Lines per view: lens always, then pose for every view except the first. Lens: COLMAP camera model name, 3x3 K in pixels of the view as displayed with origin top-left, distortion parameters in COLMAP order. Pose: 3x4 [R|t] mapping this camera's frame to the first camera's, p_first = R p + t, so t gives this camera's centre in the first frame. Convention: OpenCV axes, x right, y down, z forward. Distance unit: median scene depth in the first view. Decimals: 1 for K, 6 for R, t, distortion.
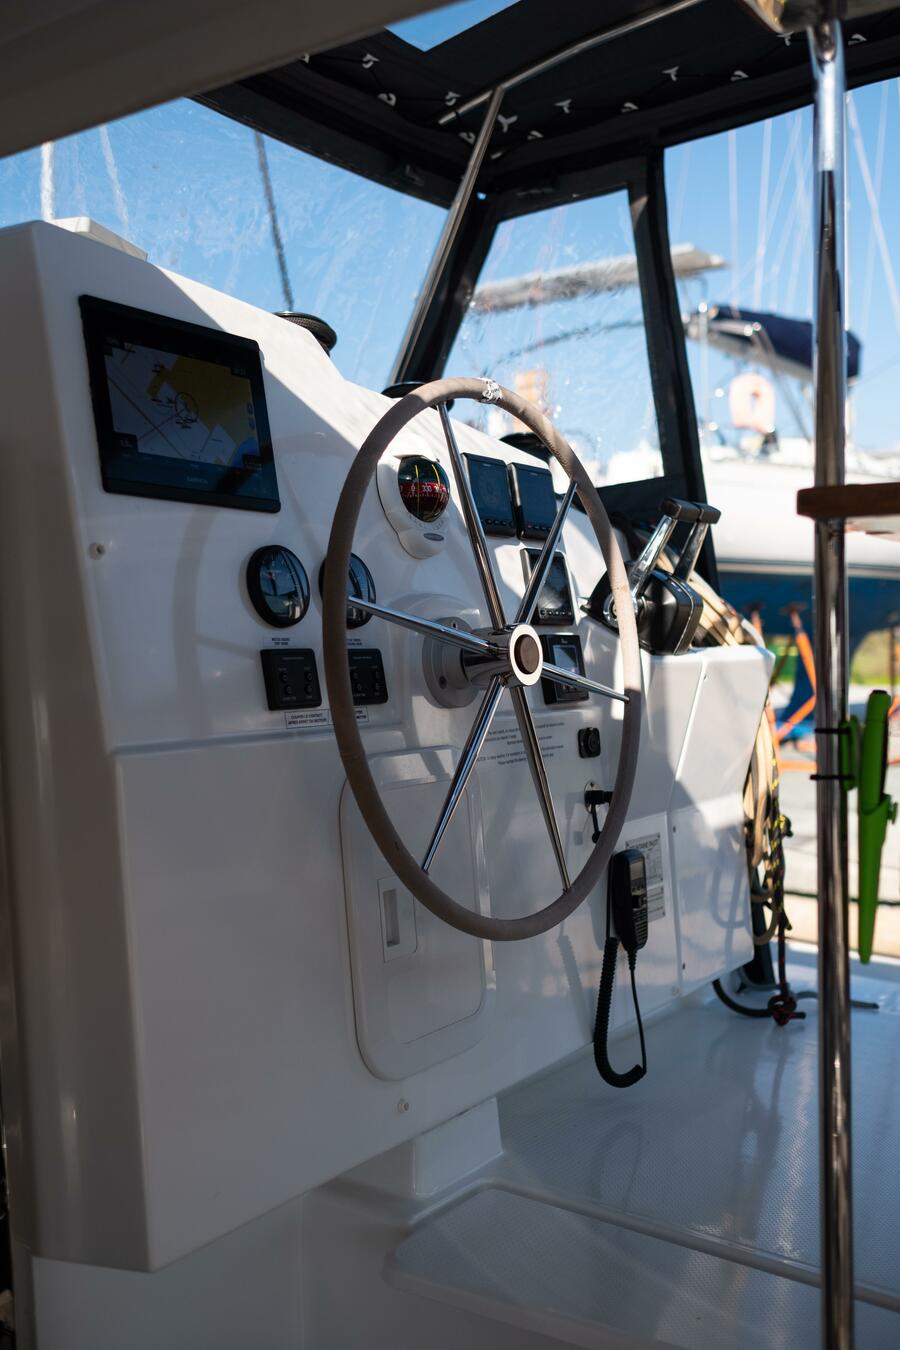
lens RADIAL K [[1367.2, 0, 450.0], [0, 1367.2, 675.0], [0, 0, 1]] dist [-0.008877, -0.014941]
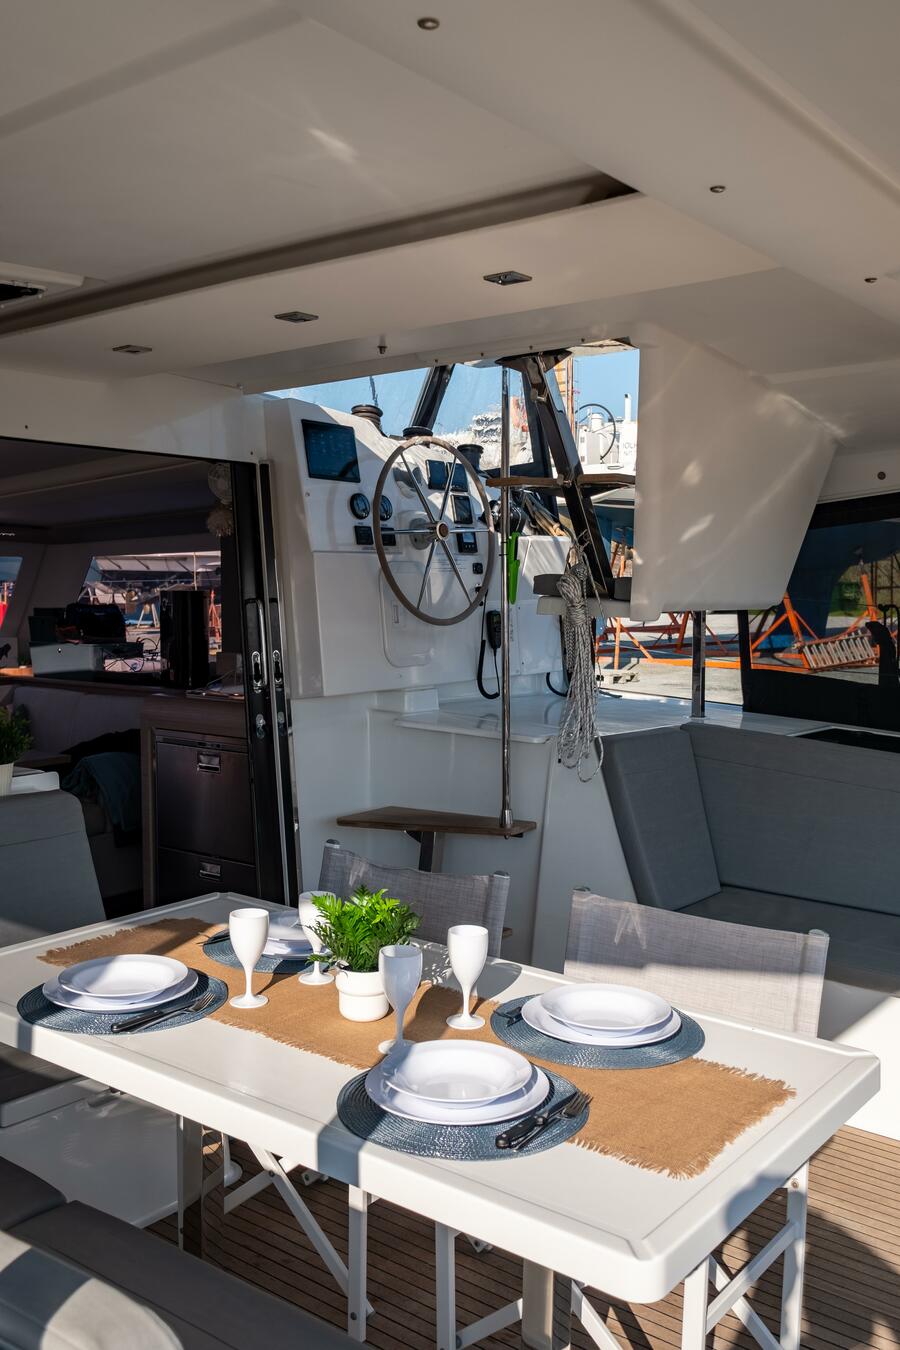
lens RADIAL K [[1216.5, 0, 470.1], [0, 1216.5, 693.6], [0, 0, 1]] dist [0.000249, -0.001492]
pose [[0.998945, 0.009557, -0.044919, 0.256569], [-0.006428, 0.997576, 0.069288, 0.168789], [0.045472, -0.068926, 0.996585, -1.799364]]
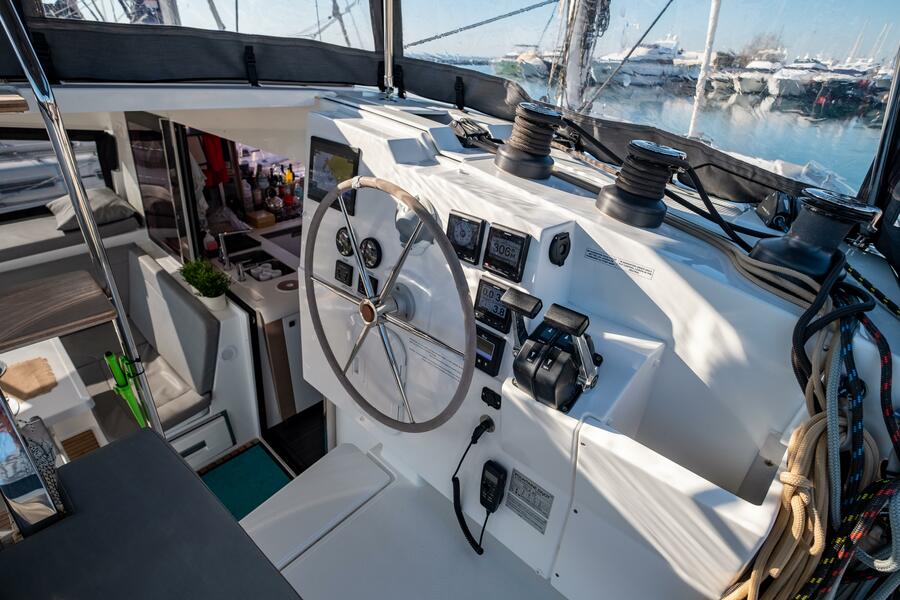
lens RADIAL K [[455.2, 0, 450.0], [0, 455.2, 300.0], [0, 0, 1]] dist [-0.004753, 0.000048]
pose [[-0.151041, 0.461883, -0.873986, 0.698301], [-0.062804, 0.877859, 0.474784, -0.408087], [0.986530, 0.126602, -0.103584, 1.291504]]
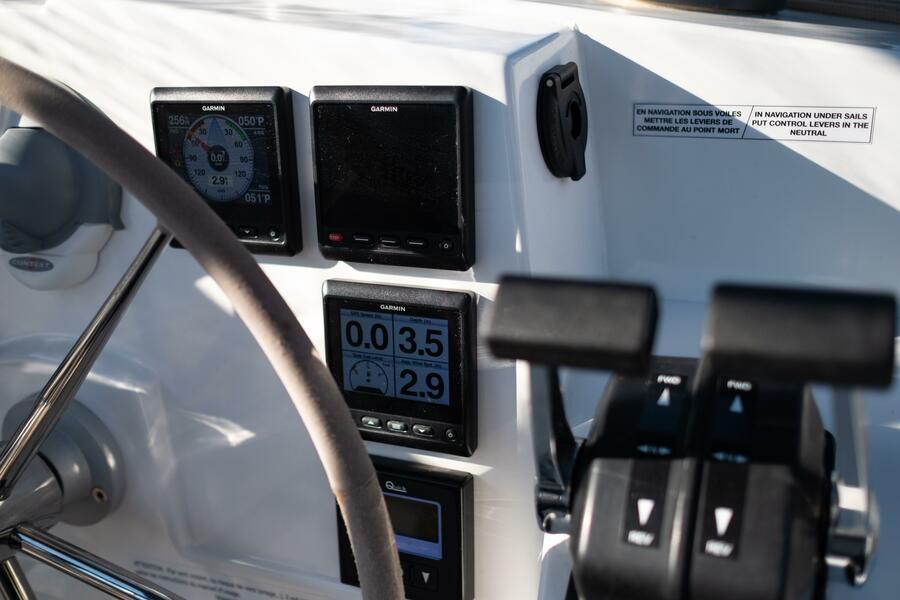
lens RADIAL K [[911.5, 0, 450.0], [0, 911.5, 300.0], [0, 0, 1]] dist [-0.008877, -0.014941]
pose [[0.216947, 0.393827, -0.893216, 0.434966], [0.067808, 0.906718, 0.416249, -0.268566], [0.973826, -0.150871, 0.170005, 1.247246]]
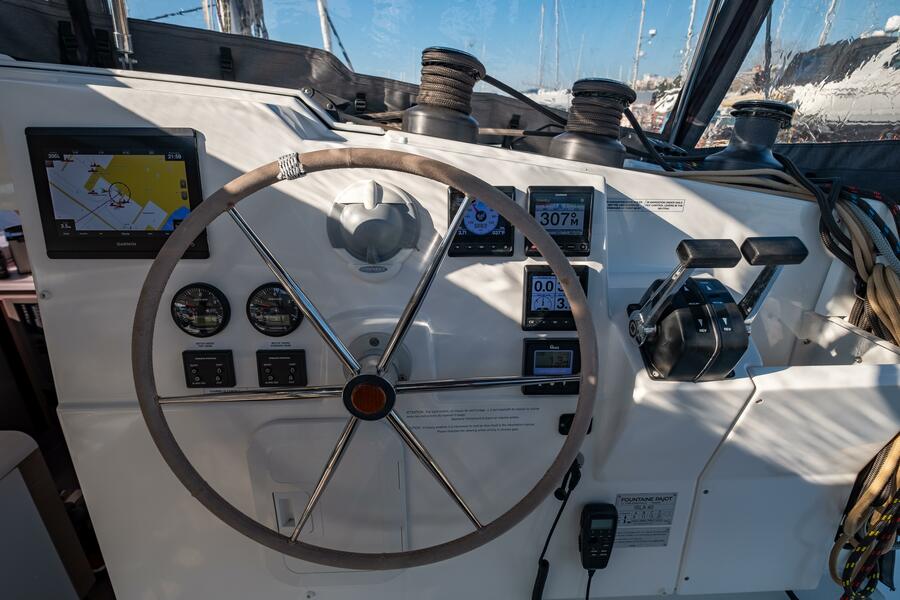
lens RADIAL K [[455.2, 0, 450.0], [0, 455.2, 300.0], [0, 0, 1]] dist [-0.004753, 0.000048]
pose [[0.596998, 0.309743, -0.740036, 0.389994], [-0.023237, 0.928748, 0.369983, -0.259188], [0.801906, -0.203683, 0.561658, 0.919196]]
